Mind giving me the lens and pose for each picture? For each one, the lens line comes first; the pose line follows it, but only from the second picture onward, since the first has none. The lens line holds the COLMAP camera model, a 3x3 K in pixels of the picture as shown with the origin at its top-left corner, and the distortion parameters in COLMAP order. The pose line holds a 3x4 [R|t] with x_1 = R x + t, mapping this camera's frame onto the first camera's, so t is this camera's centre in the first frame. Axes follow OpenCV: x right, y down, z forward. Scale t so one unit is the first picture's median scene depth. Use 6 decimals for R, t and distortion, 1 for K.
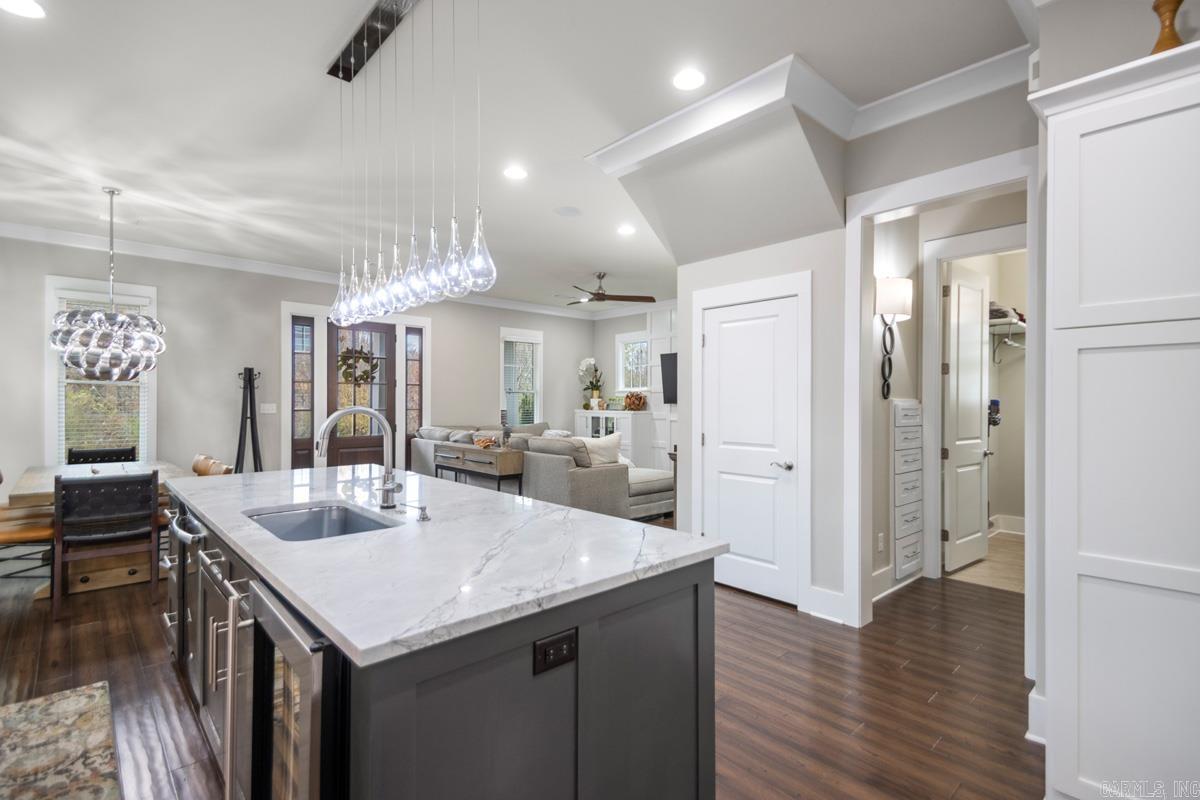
lens RADIAL K [[561.2, 0, 607.1], [0, 561.2, 401.4], [0, 0, 1]] dist [0.043498, -0.019802]
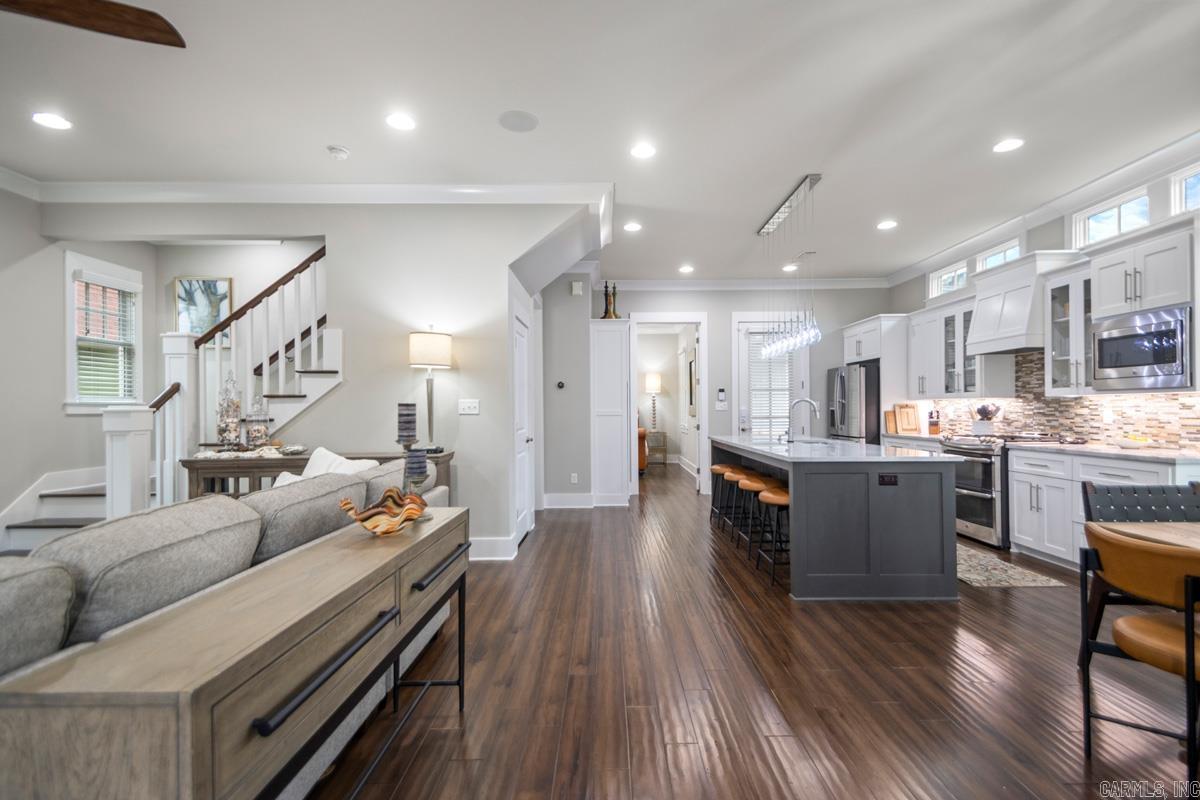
lens RADIAL K [[554.6, 0, 607.6], [0, 554.6, 407.2], [0, 0, 1]] dist [0.048245, -0.025774]
pose [[-0.733822, 0.003681, 0.679332, -0.517238], [0.002389, 0.999993, -0.002838, 0.018936], [-0.679338, -0.000459, -0.733825, 1.183134]]
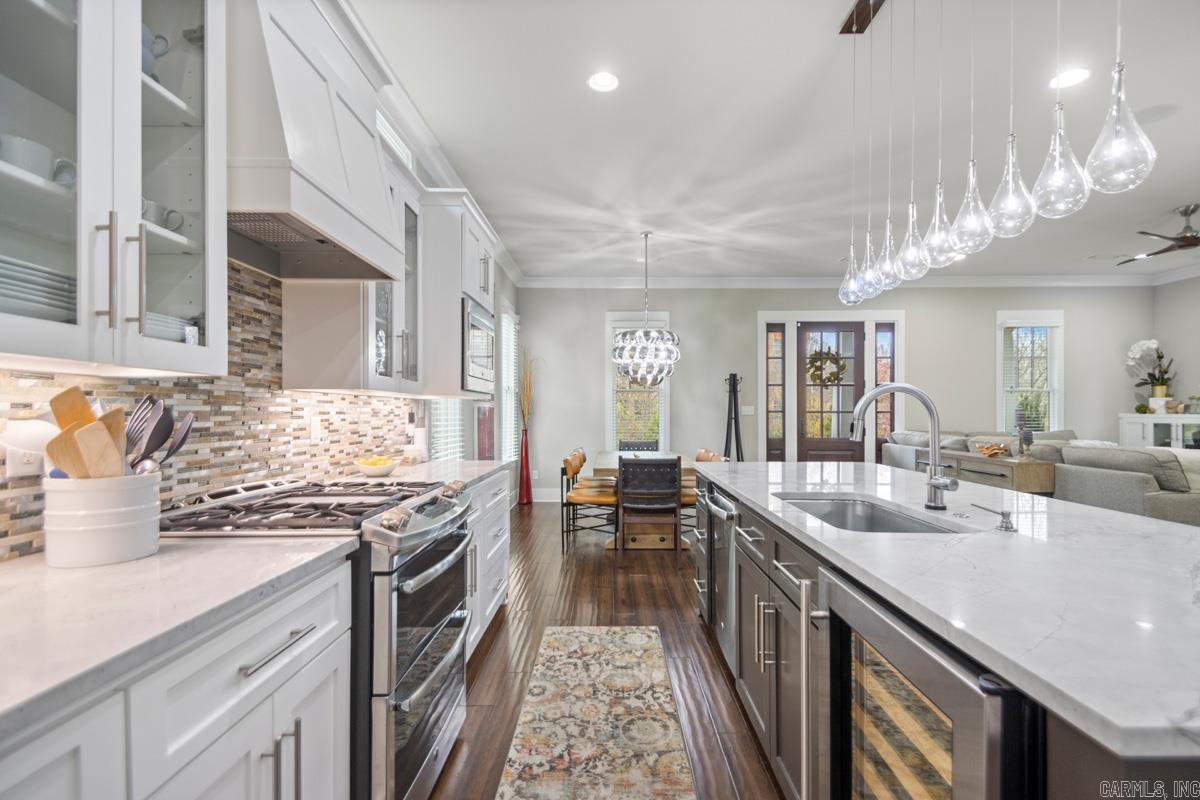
lens RADIAL K [[554.6, 0, 607.6], [0, 554.6, 407.2], [0, 0, 1]] dist [0.048245, -0.025774]
pose [[0.729659, -0.010025, -0.683737, -0.067376], [0.004339, 0.999940, -0.010031, 0.018612], [0.683797, 0.004352, 0.729659, 0.035390]]
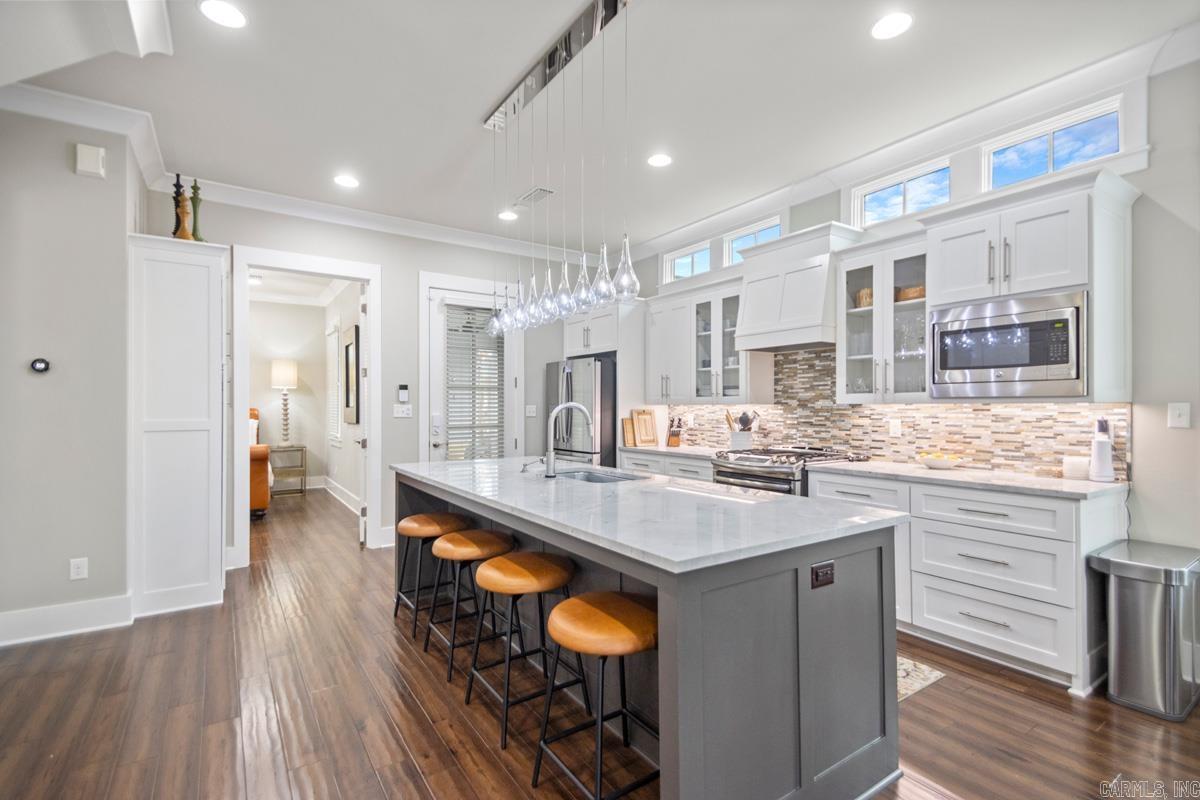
lens RADIAL K [[554.6, 0, 607.6], [0, 554.6, 407.2], [0, 0, 1]] dist [0.048245, -0.025774]
pose [[-0.989297, -0.001327, 0.145907, -0.266077], [-0.001530, 0.999998, -0.001276, 0.008096], [-0.145905, -0.001486, -0.989297, 0.852852]]
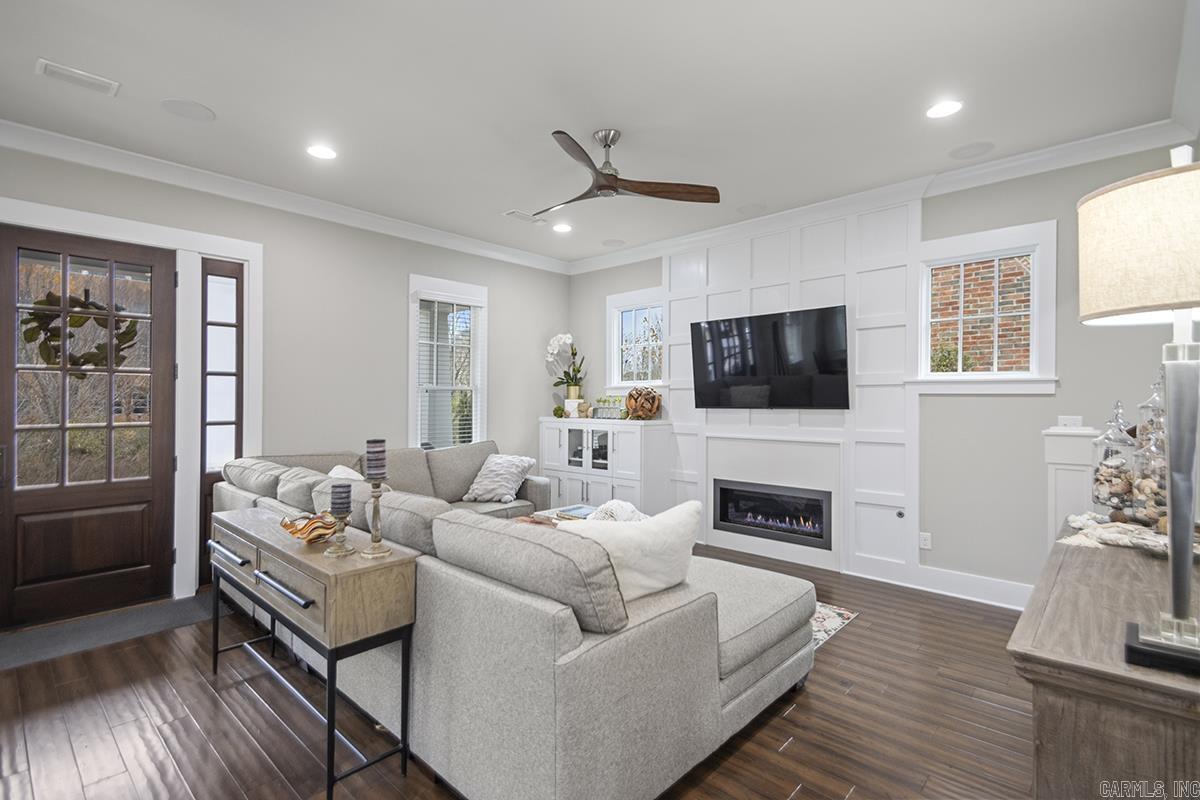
lens RADIAL K [[554.9, 0, 602.8], [0, 554.9, 393.9], [0, 0, 1]] dist [0.024364, -0.000079]
pose [[0.996913, -0.003054, 0.078458, -0.062123], [0.003772, 0.999952, -0.009014, -0.008984], [-0.078427, 0.009282, 0.996877, 0.654556]]
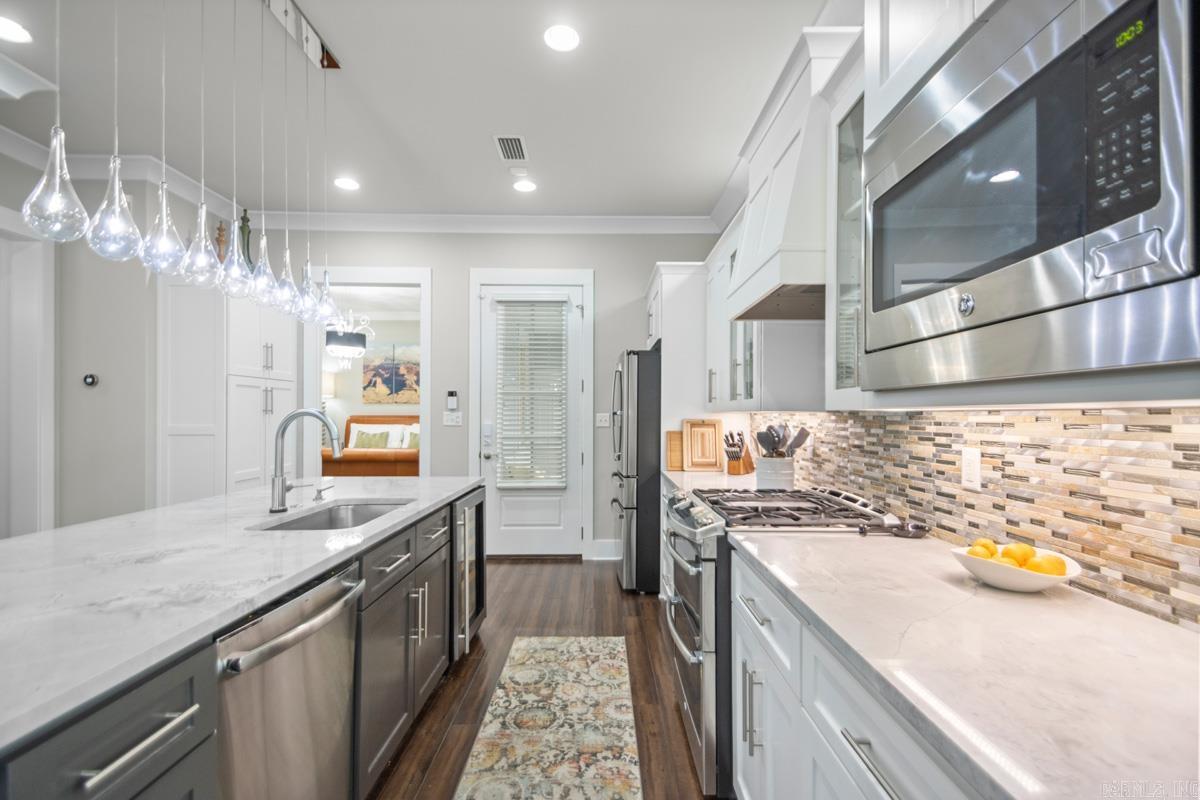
lens RADIAL K [[557.7, 0, 609.3], [0, 557.7, 413.8], [0, 0, 1]] dist [0.049672, -0.026519]
pose [[-0.741671, -0.003072, 0.670757, -0.545976], [-0.006058, 0.999979, -0.002118, 0.006193], [-0.670737, -0.005634, -0.741674, 0.497335]]
